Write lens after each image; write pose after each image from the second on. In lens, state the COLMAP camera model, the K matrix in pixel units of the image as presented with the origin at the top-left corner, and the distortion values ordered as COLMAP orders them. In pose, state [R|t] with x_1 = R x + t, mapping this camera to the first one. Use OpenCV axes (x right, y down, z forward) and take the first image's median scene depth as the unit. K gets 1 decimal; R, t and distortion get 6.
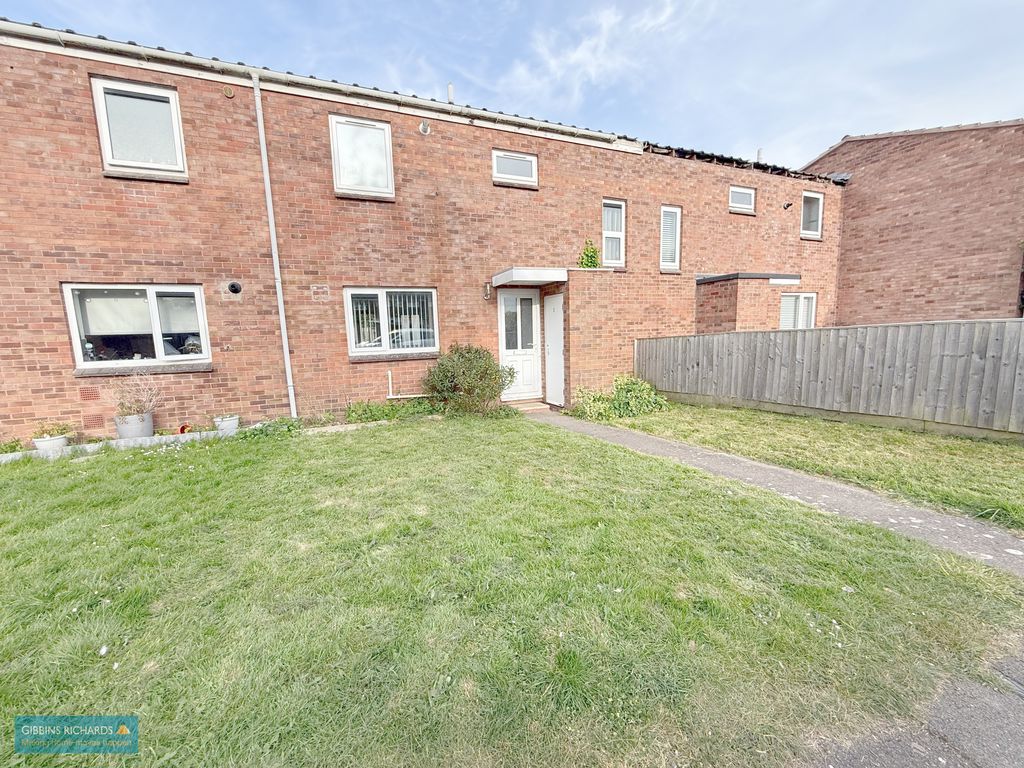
lens RADIAL K [[412.2, 0, 508.5], [0, 412.2, 385.1], [0, 0, 1]] dist [0.000254, -0.000596]
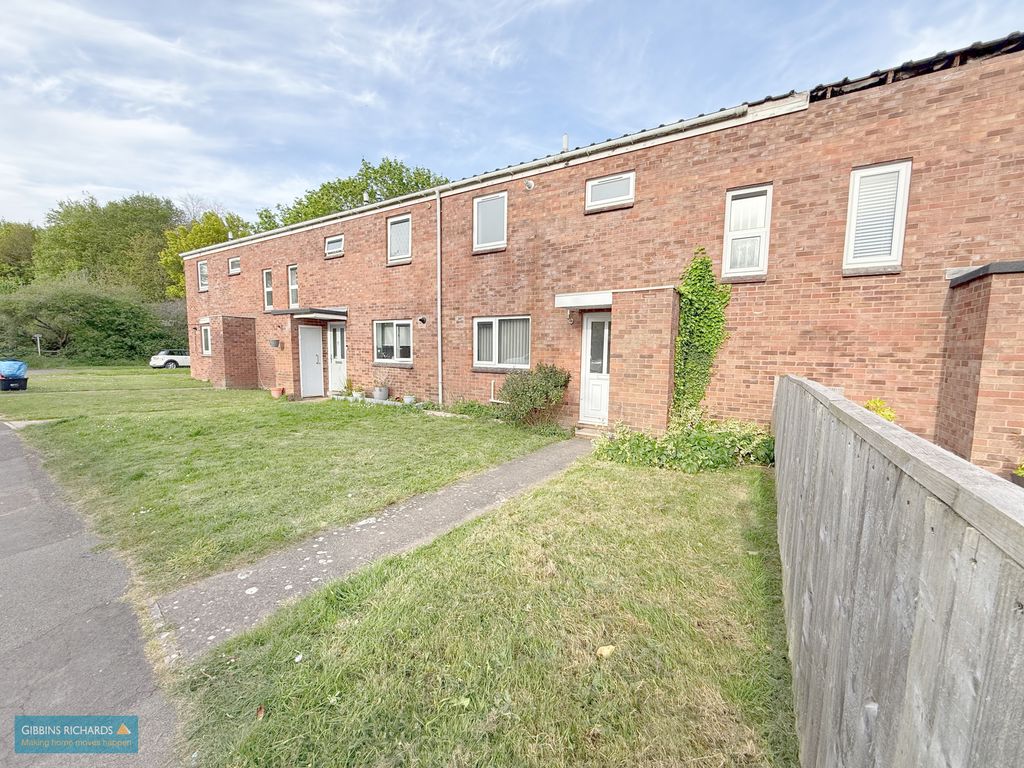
lens RADIAL K [[412.2, 0, 506.0], [0, 412.2, 384.3], [0, 0, 1]] dist [0.000254, -0.000596]
pose [[0.561965, 0.110877, -0.819696, 0.769853], [-0.136985, 0.989767, 0.039968, -0.076912], [0.815740, 0.089825, 0.571402, 0.285485]]
